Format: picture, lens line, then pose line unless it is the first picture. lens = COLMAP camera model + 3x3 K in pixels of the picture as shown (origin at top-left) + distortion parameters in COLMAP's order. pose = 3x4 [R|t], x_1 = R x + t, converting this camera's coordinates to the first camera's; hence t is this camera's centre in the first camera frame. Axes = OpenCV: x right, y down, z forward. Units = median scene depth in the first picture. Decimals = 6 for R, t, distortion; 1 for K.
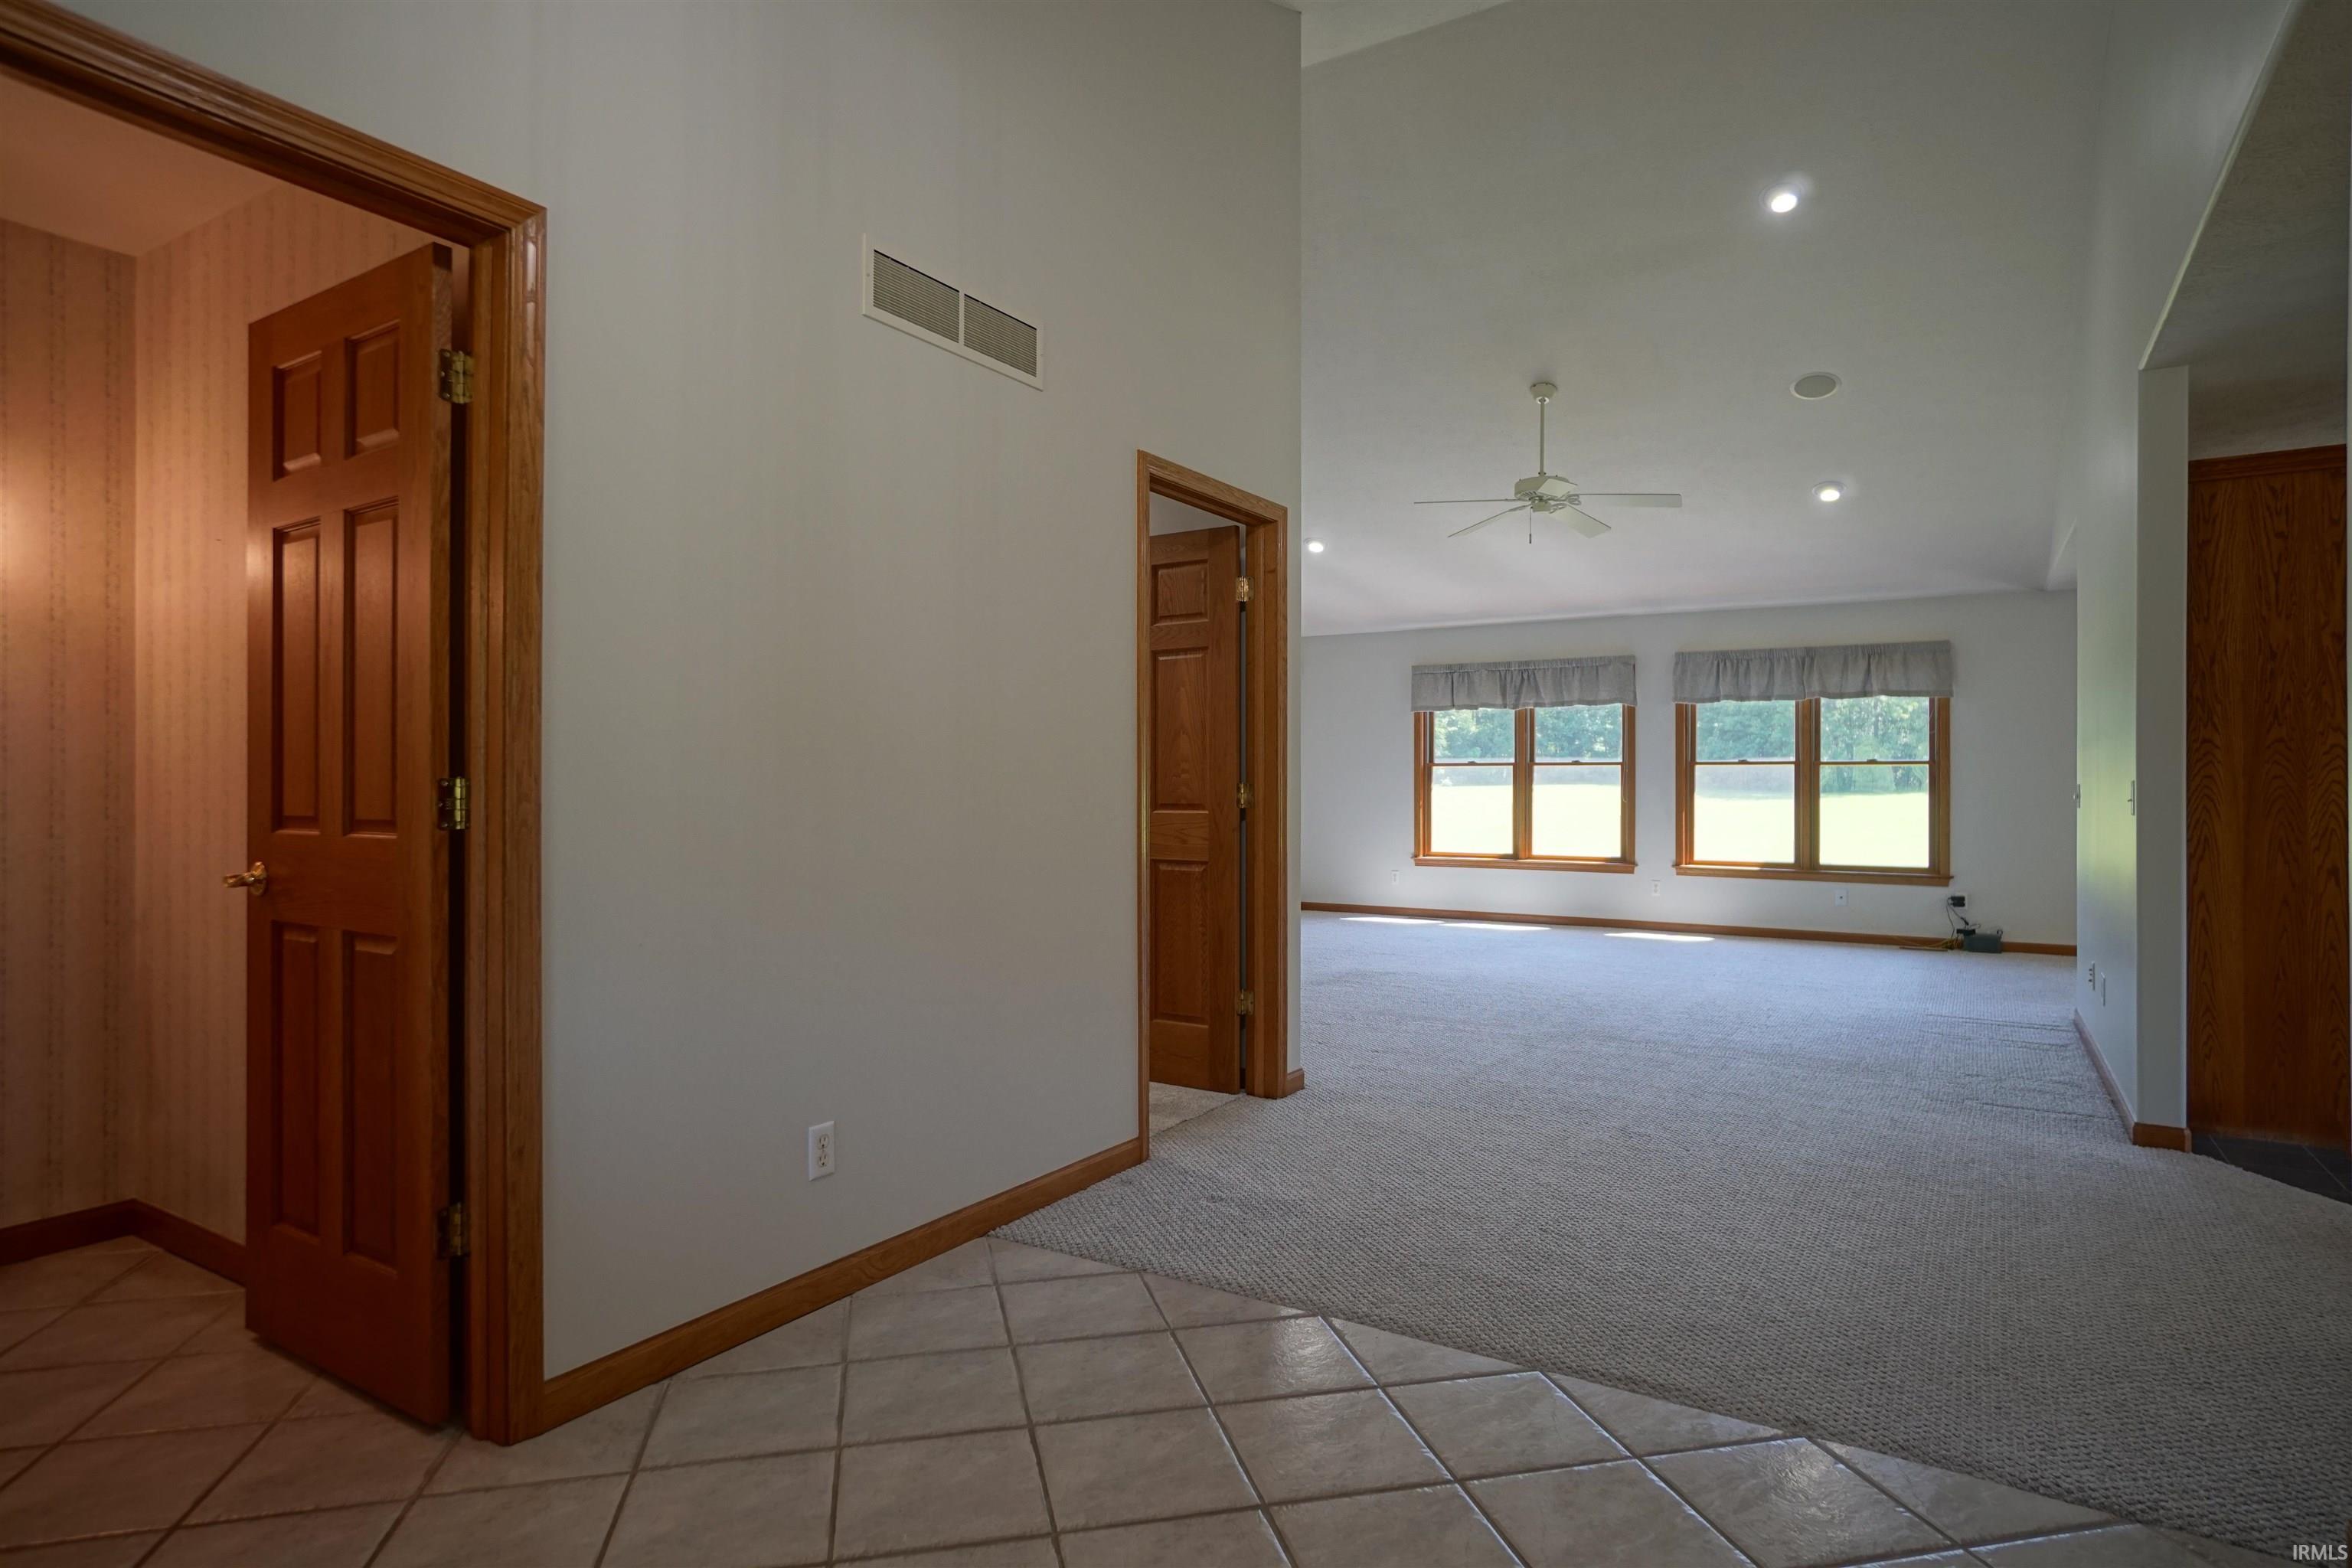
lens RADIAL K [[1264.0, 0, 1176.0], [0, 1264.0, 784.0], [0, 0, 1]] dist [-0.002524, 0.000075]
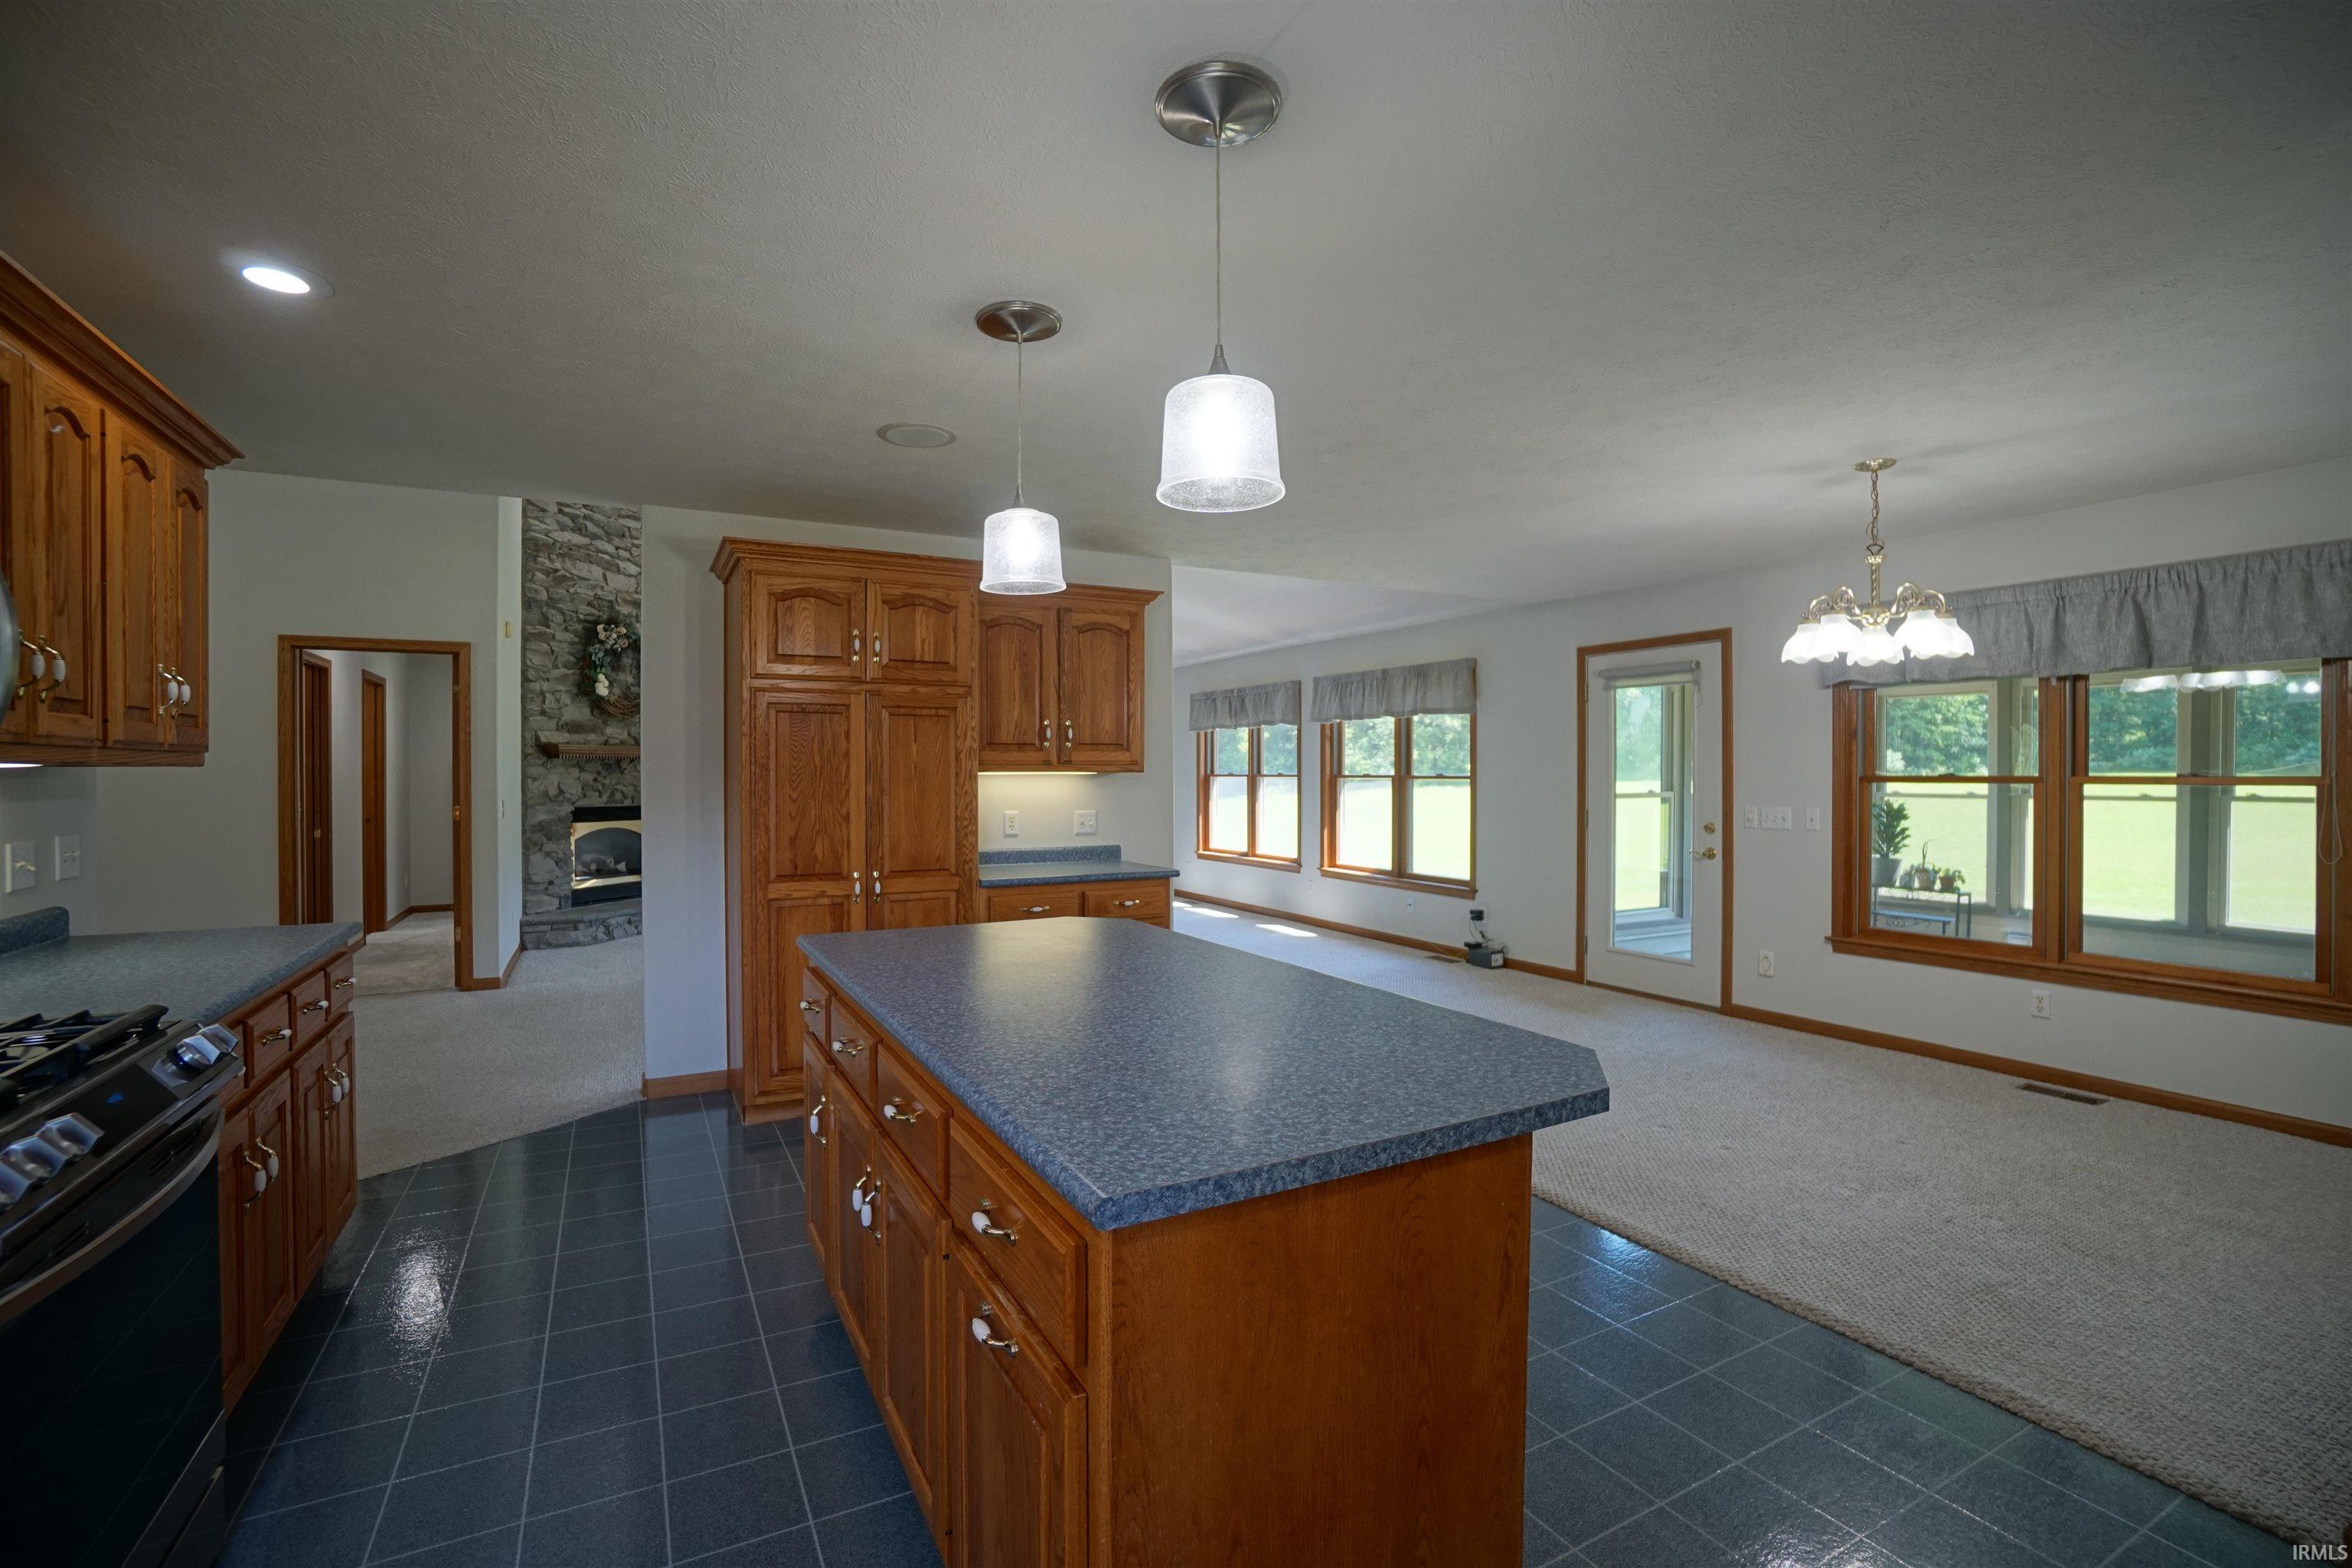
lens RADIAL K [[1039.8, 0, 1169.6], [0, 1039.8, 783.1], [0, 0, 1]] dist [-0.048085, 0.015497]
pose [[0.864951, 0.002830, -0.501848, 0.736170], [0.000667, 0.999977, 0.006787, -0.016849], [0.501856, -0.006205, 0.864929, 0.142106]]
